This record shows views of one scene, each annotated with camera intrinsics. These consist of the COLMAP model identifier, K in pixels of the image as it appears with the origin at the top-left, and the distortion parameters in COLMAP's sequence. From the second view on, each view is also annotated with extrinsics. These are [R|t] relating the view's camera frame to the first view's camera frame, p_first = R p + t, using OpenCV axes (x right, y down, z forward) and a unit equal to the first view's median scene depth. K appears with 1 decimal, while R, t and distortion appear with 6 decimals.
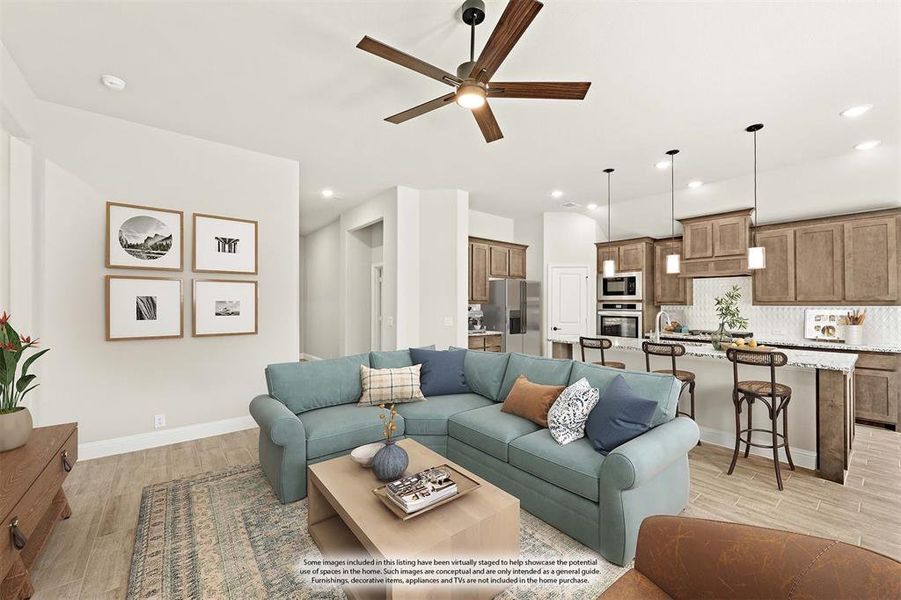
lens RADIAL K [[356.4, 0, 455.8], [0, 356.4, 301.1], [0, 0, 1]] dist [0.002772, -0.000800]
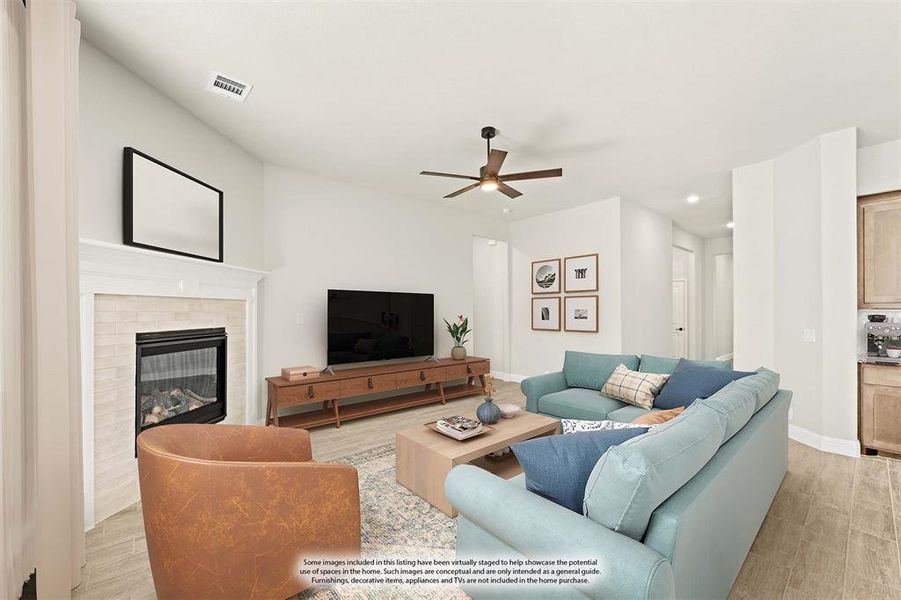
lens RADIAL K [[356.4, 0, 446.3], [0, 356.4, 306.7], [0, 0, 1]] dist [0.002772, -0.000800]
pose [[-0.000204, -0.020436, -0.999791, 0.728781], [0.011284, 0.999727, -0.020437, 0.010014], [0.999936, -0.011286, 0.000026, 0.335743]]
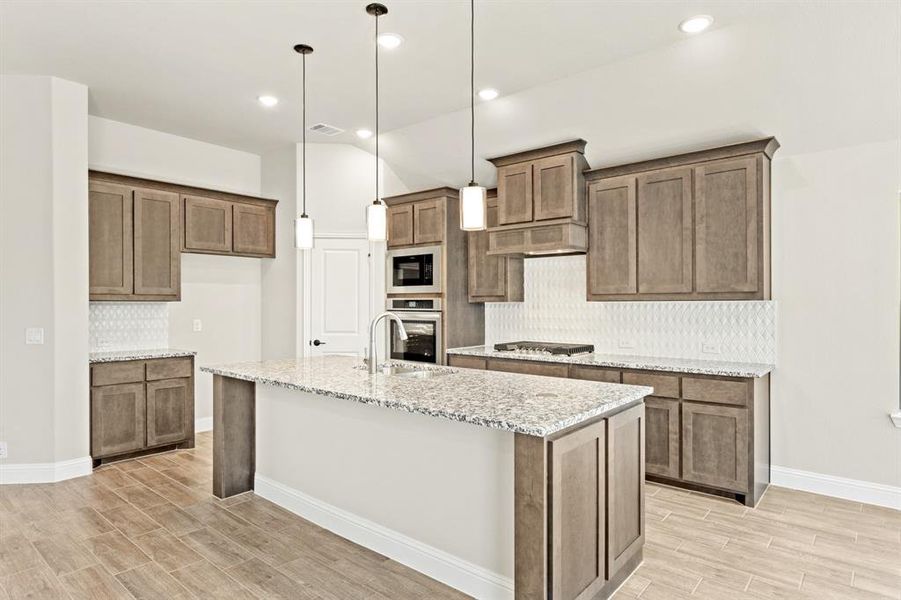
lens RADIAL K [[503.5, 0, 451.8], [0, 503.5, 304.9], [0, 0, 1]] dist [0.004027, 0.001427]
pose [[0.983771, -0.005988, 0.179331, 0.480268], [0.003545, 0.999896, 0.013944, 0.006107], [-0.179396, -0.013082, 0.983690, 0.201941]]
